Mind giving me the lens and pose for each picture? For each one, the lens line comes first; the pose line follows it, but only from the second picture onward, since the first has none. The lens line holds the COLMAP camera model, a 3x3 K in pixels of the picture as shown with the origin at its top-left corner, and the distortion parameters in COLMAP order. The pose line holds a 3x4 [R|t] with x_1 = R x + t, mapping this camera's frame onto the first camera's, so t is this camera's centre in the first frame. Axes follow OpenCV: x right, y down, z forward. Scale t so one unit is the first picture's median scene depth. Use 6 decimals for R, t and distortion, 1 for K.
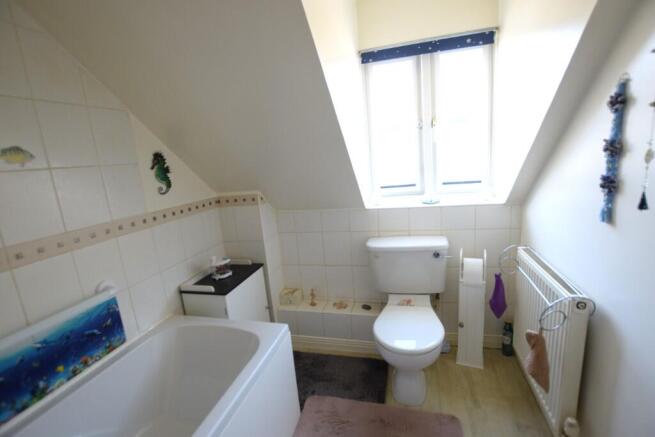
lens RADIAL K [[297.3, 0, 326.9], [0, 297.3, 225.4], [0, 0, 1]] dist [-0.000285, 0.000164]
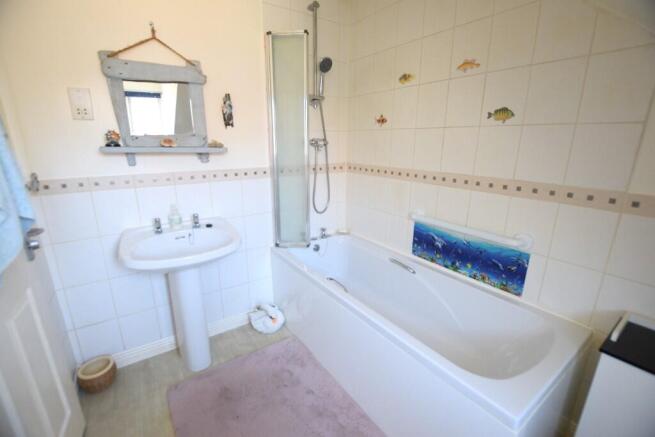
lens RADIAL K [[297.3, 0, 327.4], [0, 297.3, 212.8], [0, 0, 1]] dist [-0.000285, 0.000164]
pose [[-0.636178, 0.297470, -0.711891, 0.504160], [-0.096291, 0.884860, 0.455797, -0.344556], [0.765510, 0.358517, -0.534285, 1.160741]]
